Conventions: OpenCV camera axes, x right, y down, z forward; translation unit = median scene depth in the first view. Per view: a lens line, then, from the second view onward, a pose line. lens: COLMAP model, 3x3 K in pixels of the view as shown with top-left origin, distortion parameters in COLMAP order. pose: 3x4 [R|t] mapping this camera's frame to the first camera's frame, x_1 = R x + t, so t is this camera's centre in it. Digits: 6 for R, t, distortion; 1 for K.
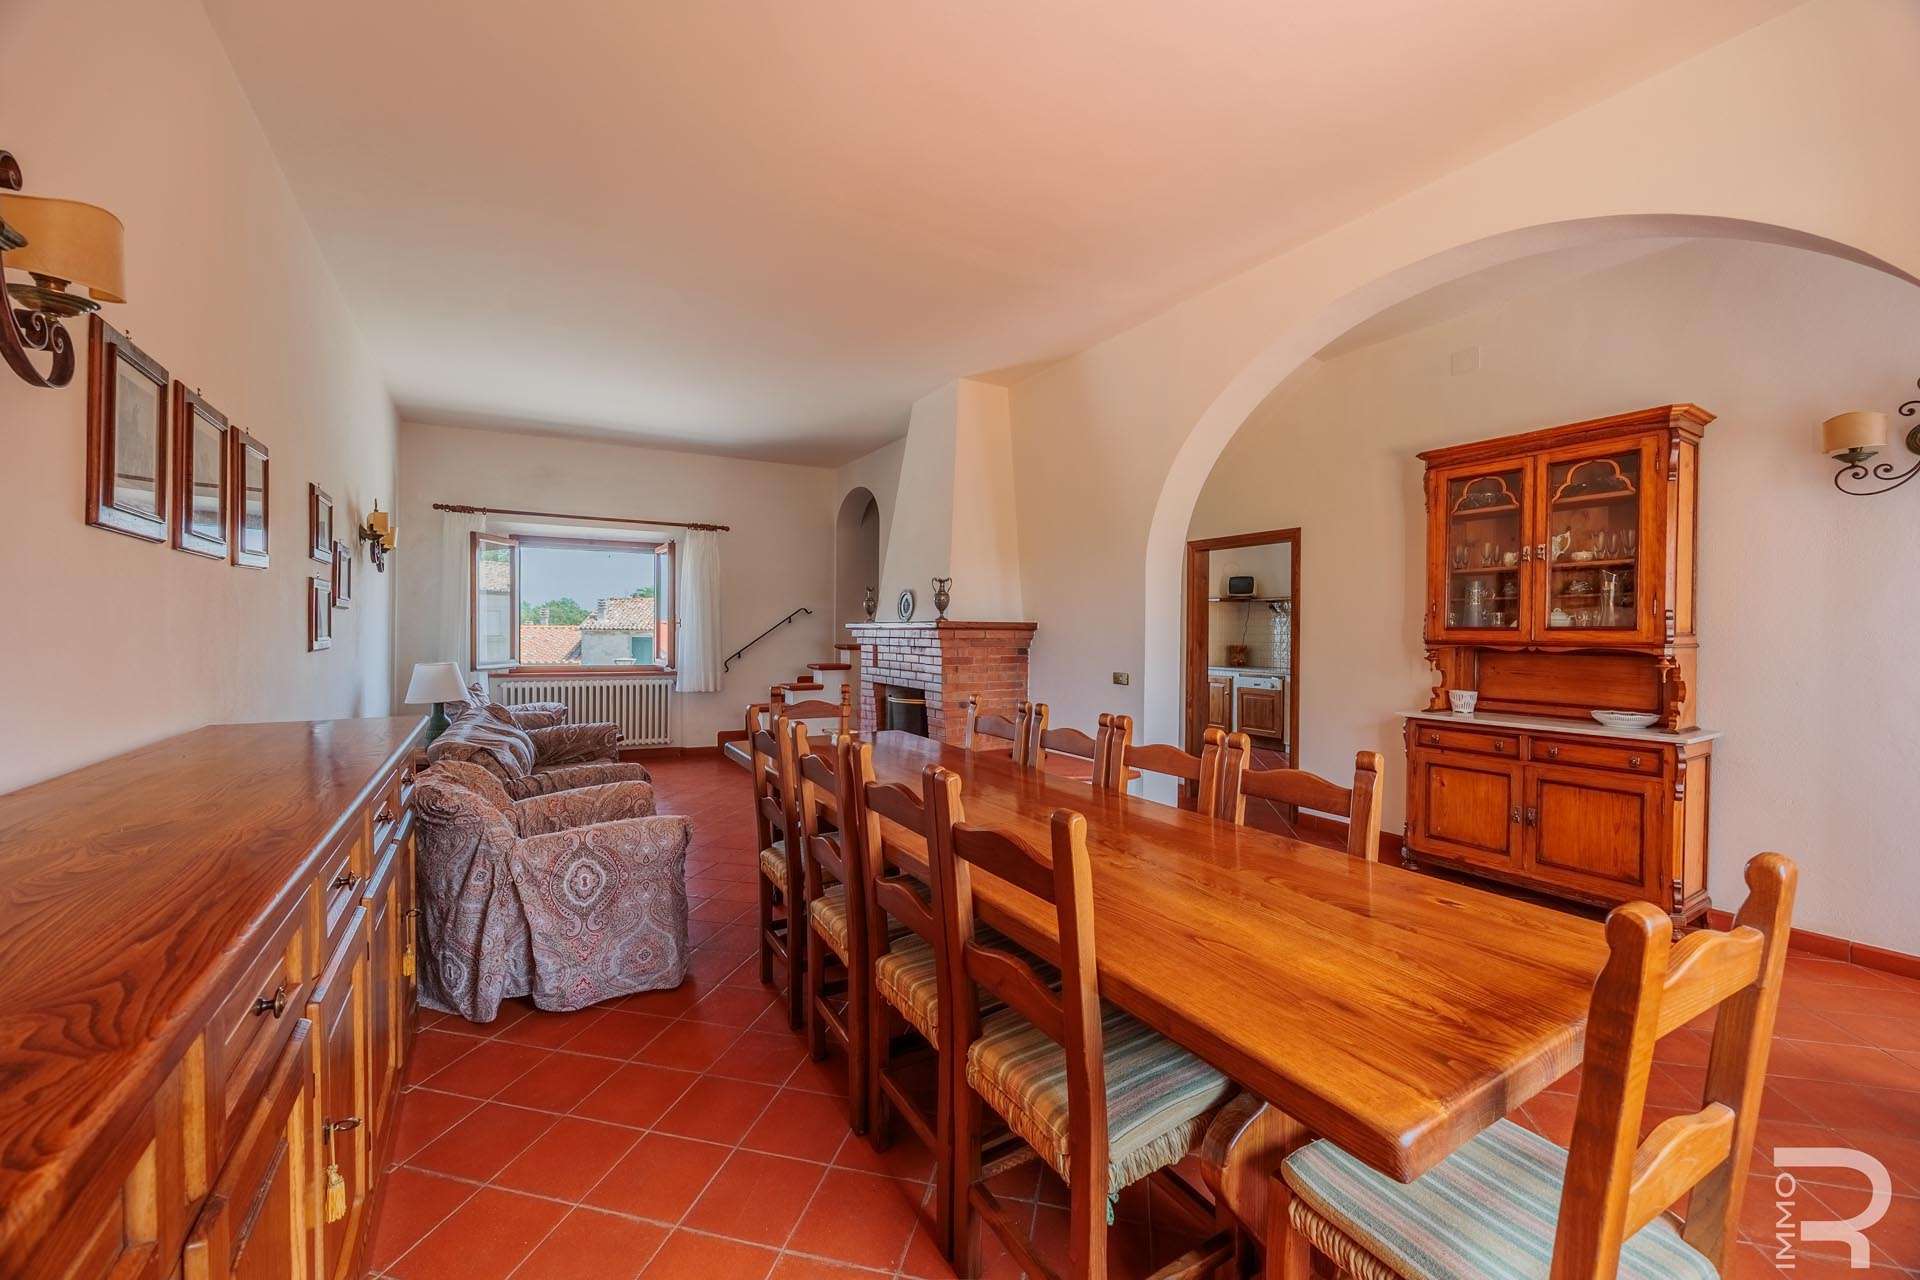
lens RADIAL K [[748.5, 0, 954.2], [0, 748.5, 635.8], [0, 0, 1]] dist [-0.007461, -0.000476]
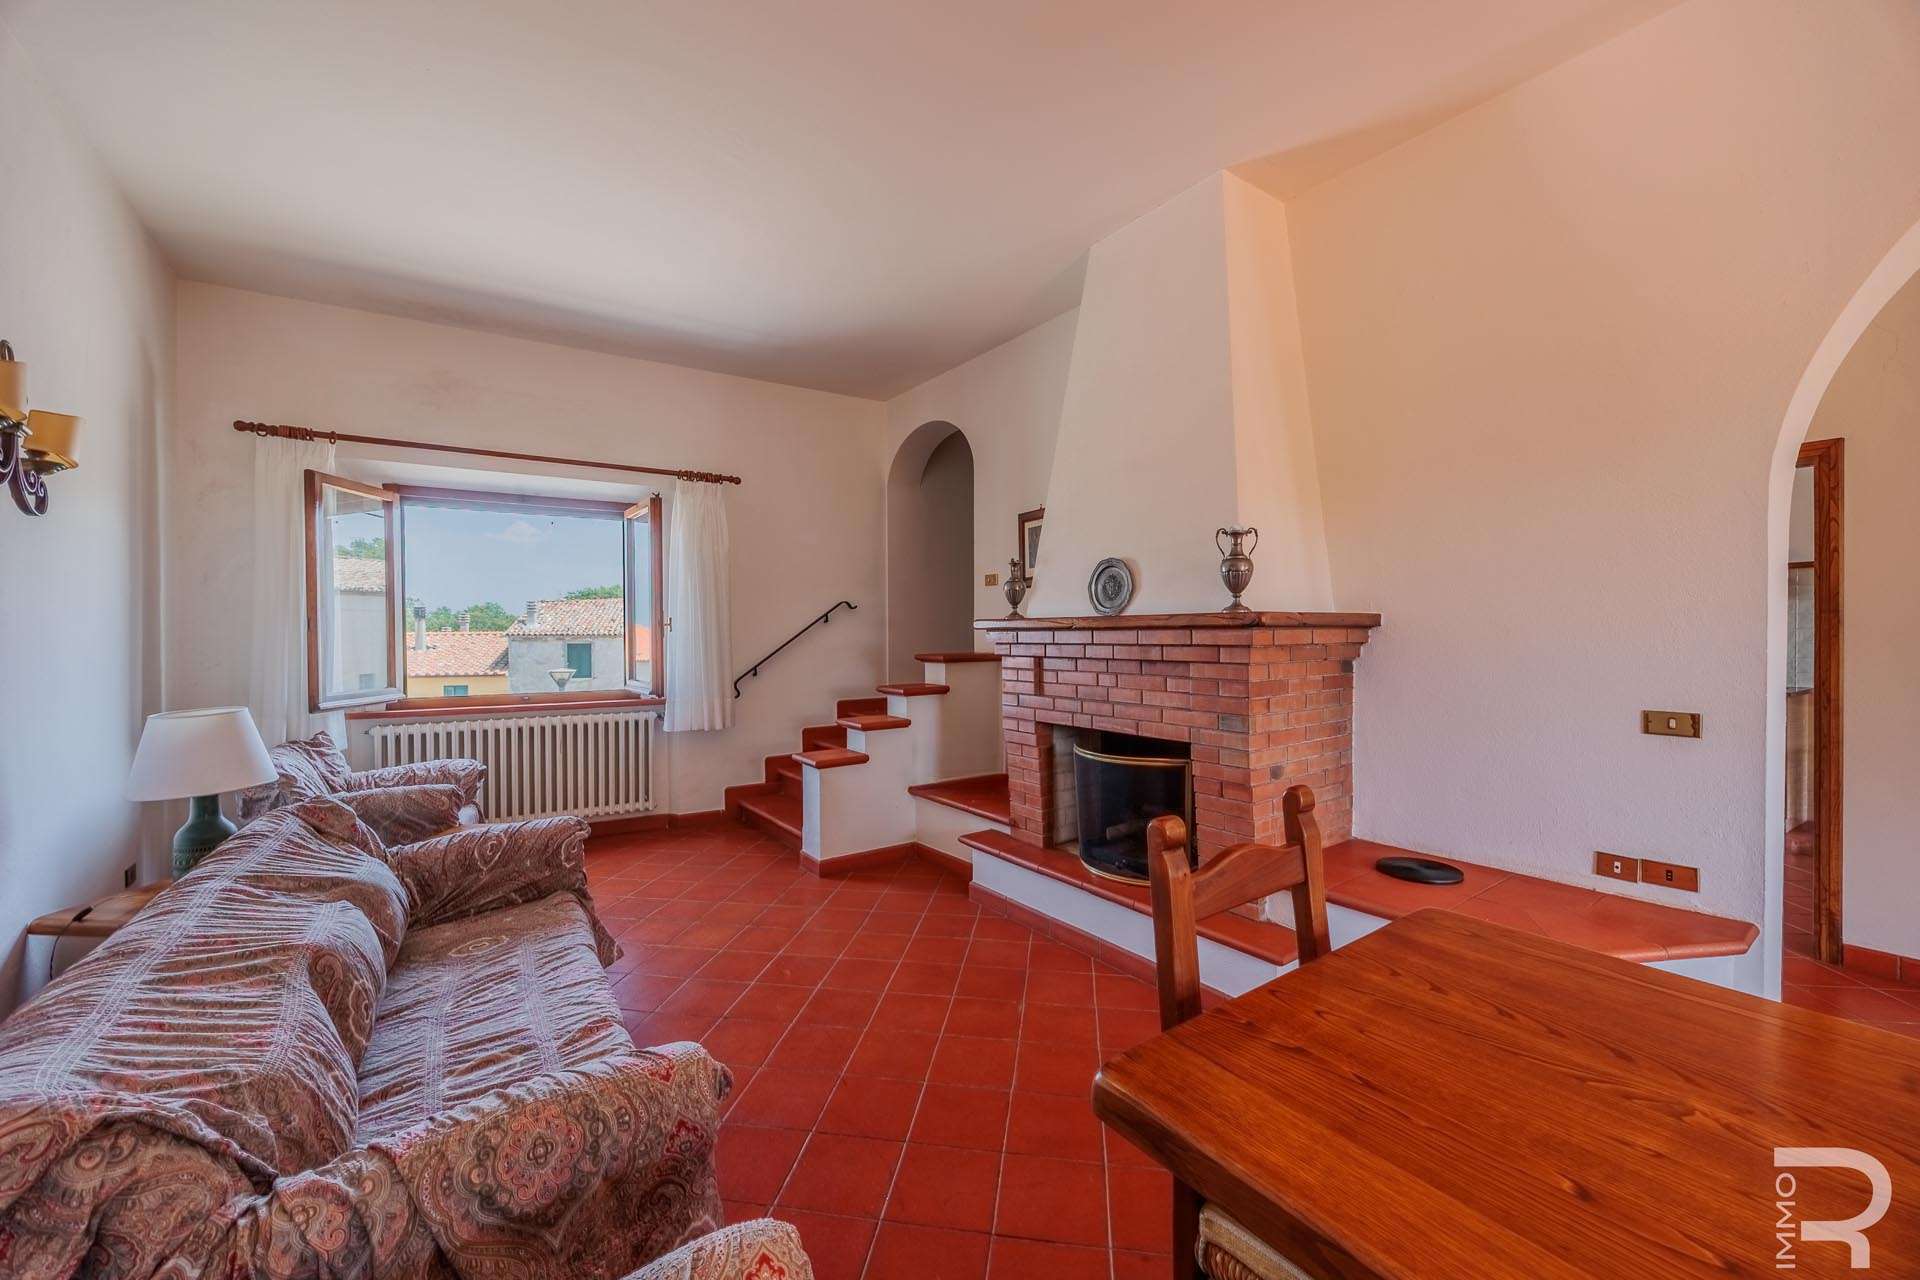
lens RADIAL K [[748.5, 0, 959.2], [0, 748.5, 637.2], [0, 0, 1]] dist [-0.007461, -0.000476]
pose [[0.996610, -0.014717, 0.080946, -0.179531], [0.014622, 0.999892, 0.001757, -0.004173], [-0.080964, -0.000567, 0.996717, 0.358478]]
